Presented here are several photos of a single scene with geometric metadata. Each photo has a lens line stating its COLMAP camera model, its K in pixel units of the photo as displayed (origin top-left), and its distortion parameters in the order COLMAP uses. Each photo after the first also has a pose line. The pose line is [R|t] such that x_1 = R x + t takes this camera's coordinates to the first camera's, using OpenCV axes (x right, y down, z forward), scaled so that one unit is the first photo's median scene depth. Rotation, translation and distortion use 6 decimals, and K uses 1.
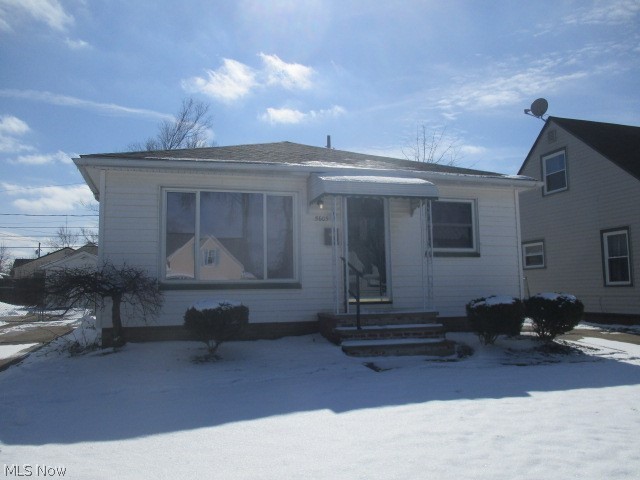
lens RADIAL K [[540.5, 0, 320.7], [0, 540.5, 241.4], [0, 0, 1]] dist [-0.028006, -0.011180]
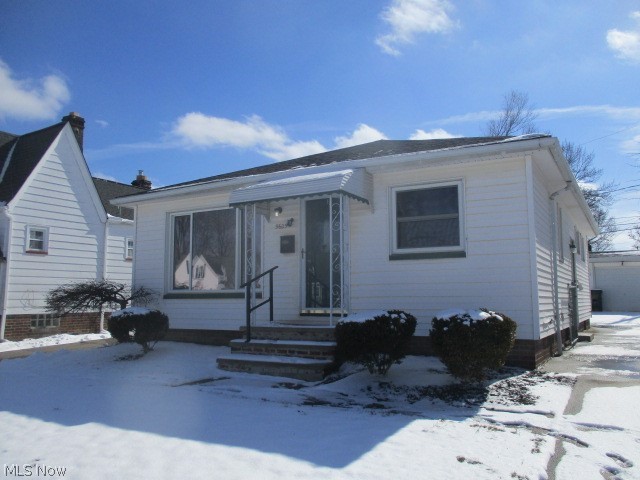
lens RADIAL K [[540.5, 0, 320.1], [0, 540.5, 239.3], [0, 0, 1]] dist [-0.028006, -0.011180]
pose [[0.681133, -0.069934, -0.728812, 0.796290], [0.058767, 0.997438, -0.040788, 0.026090], [0.729798, -0.015048, 0.683498, 0.411075]]
